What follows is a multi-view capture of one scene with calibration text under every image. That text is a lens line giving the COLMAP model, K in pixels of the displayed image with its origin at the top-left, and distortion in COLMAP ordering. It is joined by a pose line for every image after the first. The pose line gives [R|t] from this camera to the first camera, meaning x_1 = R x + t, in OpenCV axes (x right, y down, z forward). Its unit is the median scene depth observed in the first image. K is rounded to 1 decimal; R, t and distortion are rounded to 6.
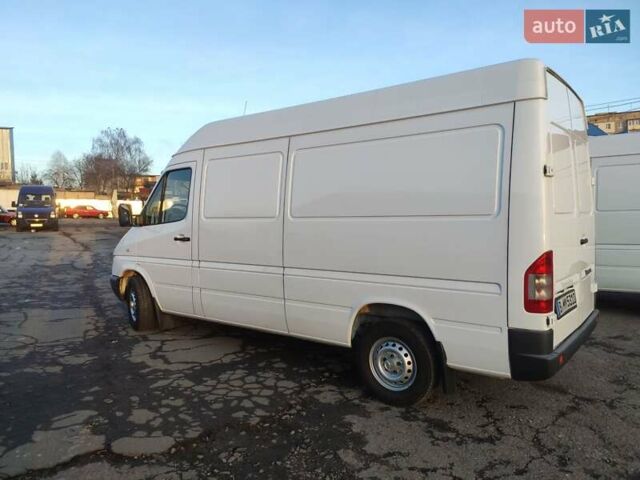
lens RADIAL K [[475.6, 0, 321.1], [0, 475.6, 239.6], [0, 0, 1]] dist [0.079523, -0.097277]
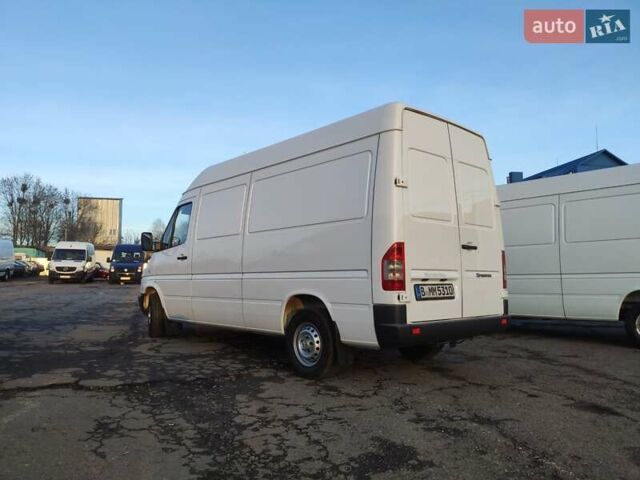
lens RADIAL K [[475.6, 0, 321.1], [0, 475.6, 239.6], [0, 0, 1]] dist [0.079523, -0.097277]
pose [[0.985145, -0.002016, -0.171712, 0.361988], [-0.021535, 0.990587, -0.135179, 0.144608], [0.170369, 0.136868, 0.975829, -0.215010]]
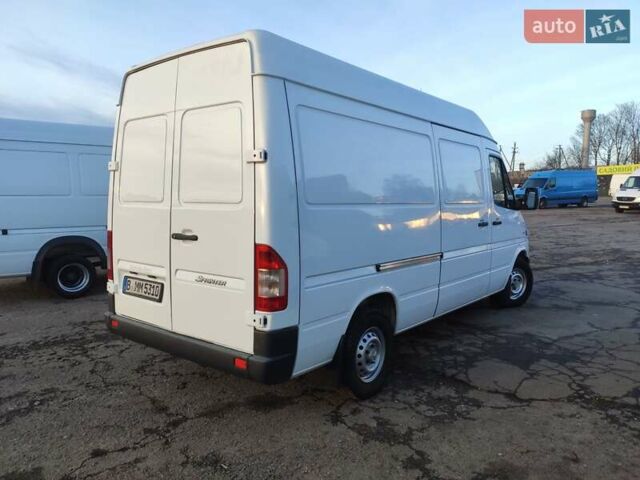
lens RADIAL K [[475.6, 0, 321.1], [0, 475.6, 239.6], [0, 0, 1]] dist [0.079523, -0.097277]
pose [[-0.019734, 0.096145, -0.995172, 1.285676], [-0.059220, 0.993506, 0.097158, -0.082232], [0.998050, 0.060852, -0.013912, 1.177168]]
